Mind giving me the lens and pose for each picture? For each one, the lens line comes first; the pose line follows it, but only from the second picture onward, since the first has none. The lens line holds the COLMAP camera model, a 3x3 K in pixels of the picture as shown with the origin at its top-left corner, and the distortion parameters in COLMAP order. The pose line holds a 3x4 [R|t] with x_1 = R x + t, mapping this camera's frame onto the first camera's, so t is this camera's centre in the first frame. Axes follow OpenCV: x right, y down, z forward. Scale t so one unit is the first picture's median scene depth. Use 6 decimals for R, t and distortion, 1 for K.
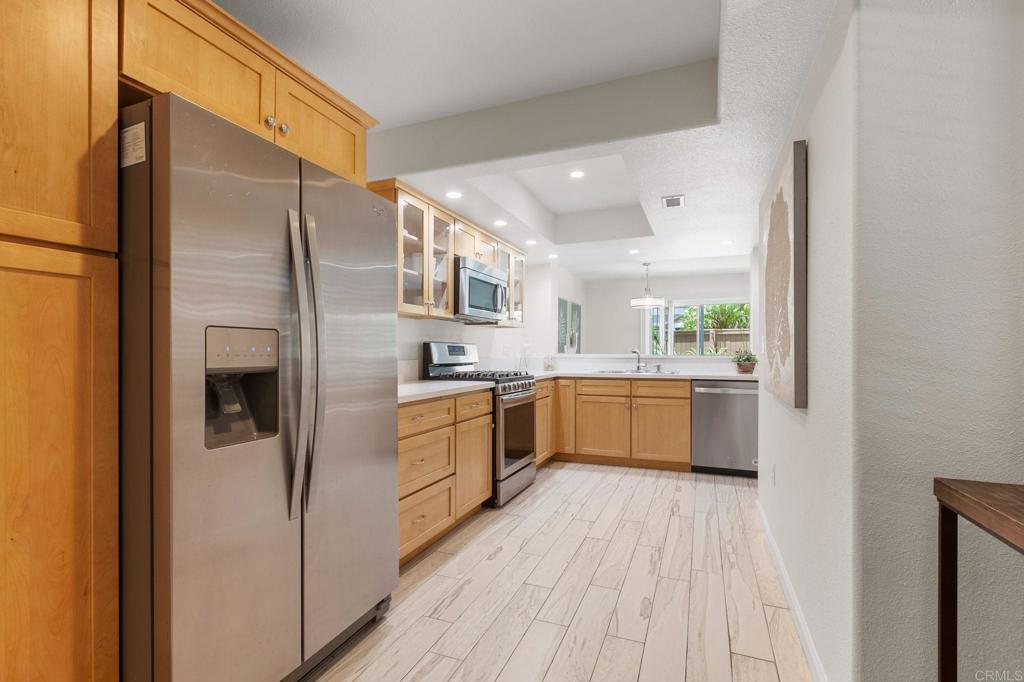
lens RADIAL K [[471.9, 0, 510.8], [0, 471.9, 356.1], [0, 0, 1]] dist [-0.000099, 0.000072]
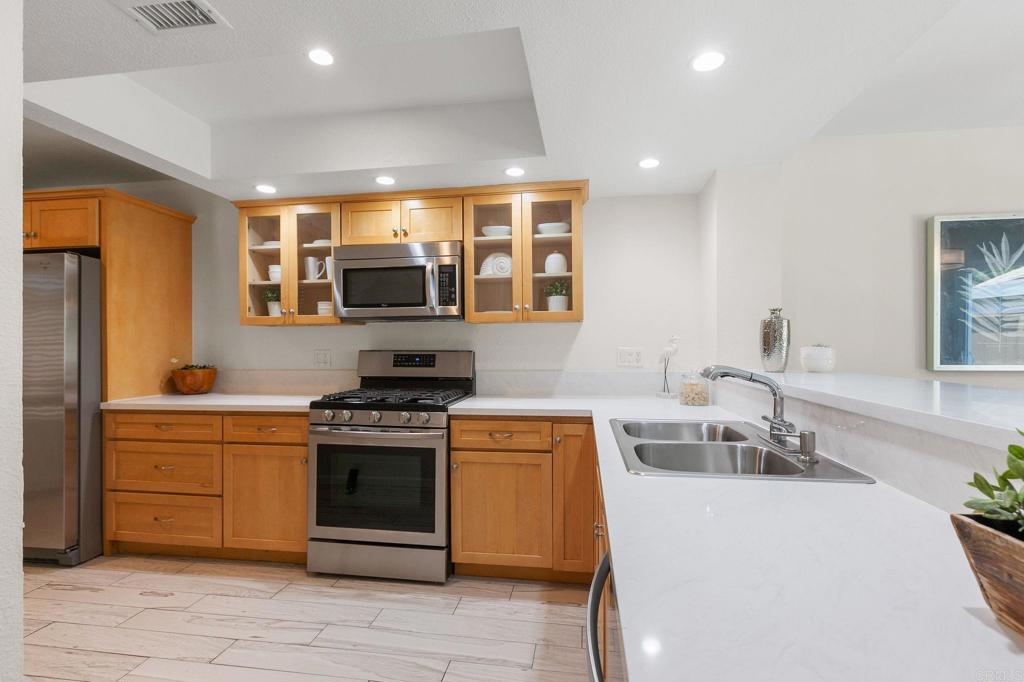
lens RADIAL K [[466.6, 0, 516.6], [0, 466.6, 338.4], [0, 0, 1]] dist [-0.000794, 0.000240]
pose [[0.235950, -0.005643, -0.971749, 0.862338], [-0.003840, 0.999970, -0.006740, -0.054846], [0.971758, 0.005322, 0.235921, 1.265886]]
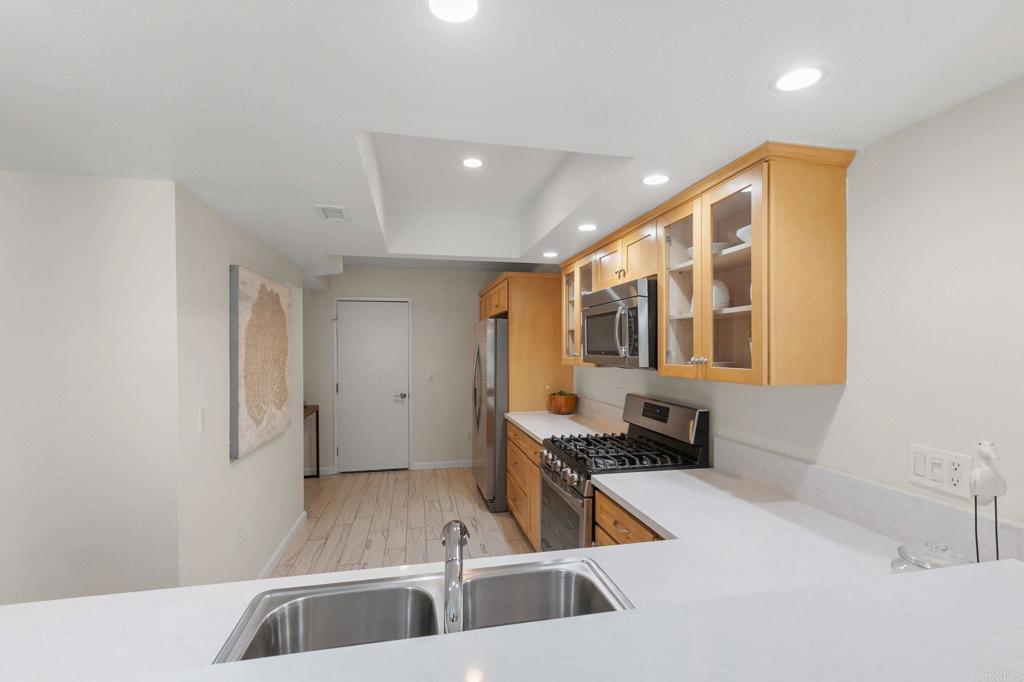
lens RADIAL K [[466.6, 0, 516.6], [0, 466.6, 338.4], [0, 0, 1]] dist [-0.000794, 0.000240]
pose [[-0.826372, -0.002245, -0.563120, 0.550861], [0.001597, 0.999979, -0.006330, -0.145565], [0.563122, -0.006131, -0.826351, 1.866236]]
